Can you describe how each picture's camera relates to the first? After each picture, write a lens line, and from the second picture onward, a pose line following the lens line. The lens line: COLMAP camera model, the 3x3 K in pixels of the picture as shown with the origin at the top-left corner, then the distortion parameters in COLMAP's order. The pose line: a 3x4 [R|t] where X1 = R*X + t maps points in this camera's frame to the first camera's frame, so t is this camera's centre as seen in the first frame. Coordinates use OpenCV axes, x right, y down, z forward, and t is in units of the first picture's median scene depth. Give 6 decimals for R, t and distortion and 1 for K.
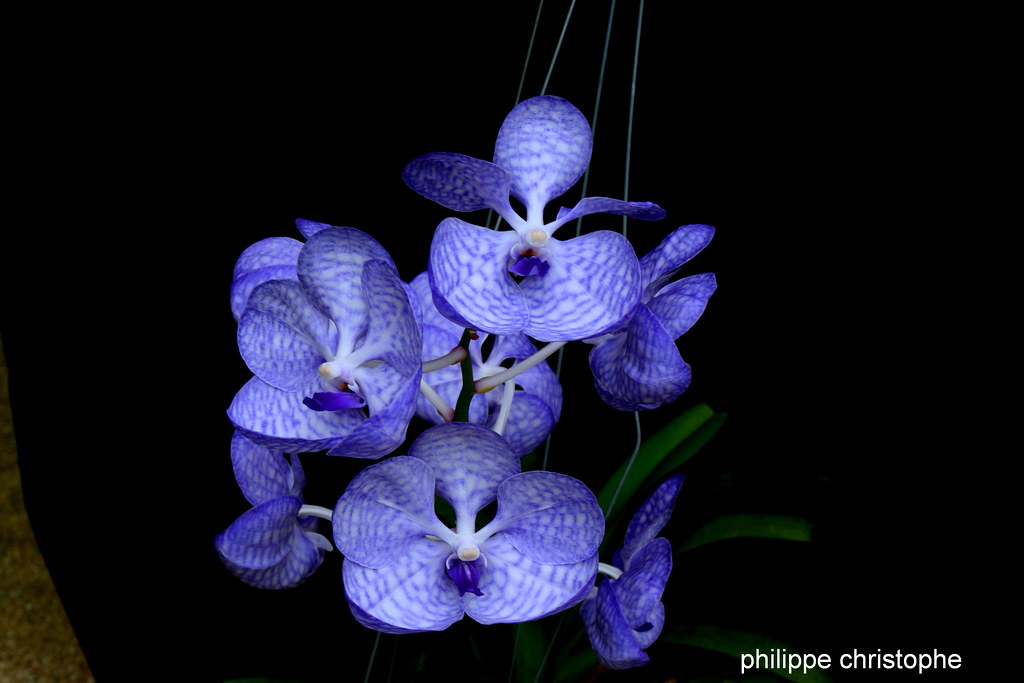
lens RADIAL K [[2215.9, 0, 512.0], [0, 2215.9, 341.5], [0, 0, 1]] dist [0.280909, -0.193236]
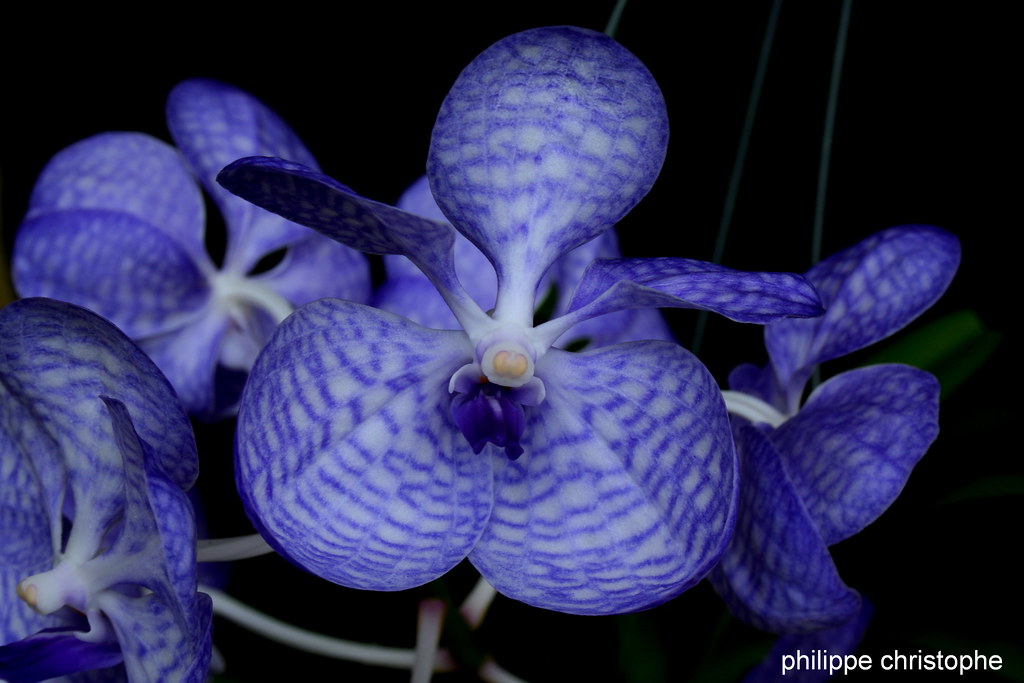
lens RADIAL K [[2215.9, 0, 512.0], [0, 2215.9, 341.5], [0, 0, 1]] dist [0.280909, -0.193236]
pose [[0.986122, 0.102882, -0.130299, 0.066933], [-0.068591, 0.967201, 0.244576, -0.154609], [0.151187, -0.232245, 0.960835, 0.578199]]
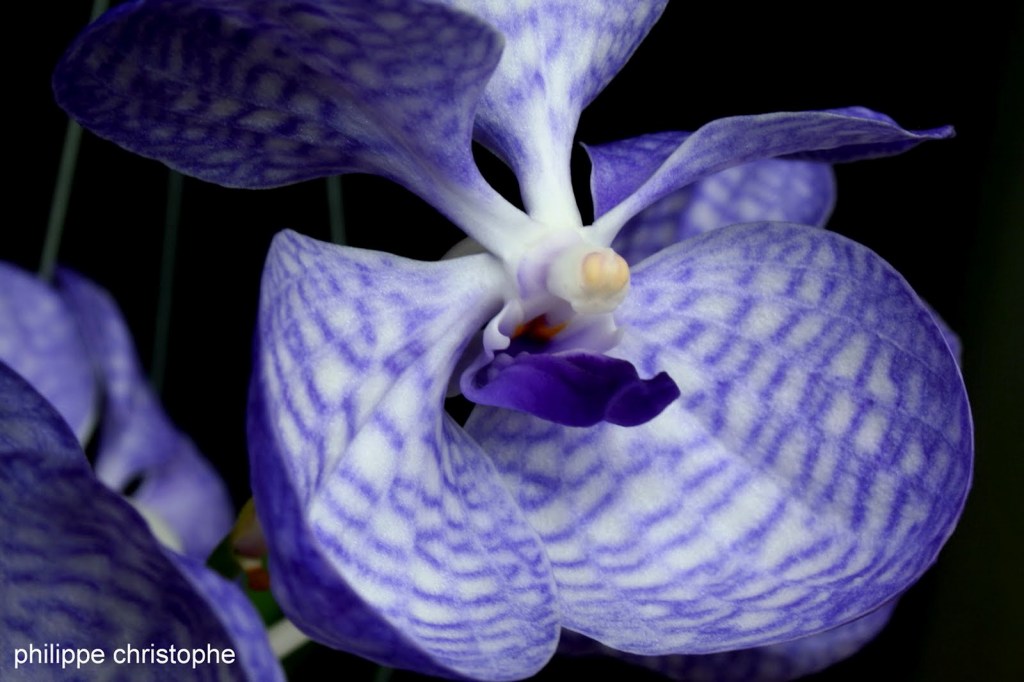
lens RADIAL K [[2215.9, 0, 512.0], [0, 2215.9, 341.0], [0, 0, 1]] dist [0.280909, -0.193236]
pose [[0.934086, -0.101396, 0.342348, -0.089811], [0.069581, 0.992140, 0.104000, -0.067183], [-0.350203, -0.073324, 0.933800, 0.739783]]
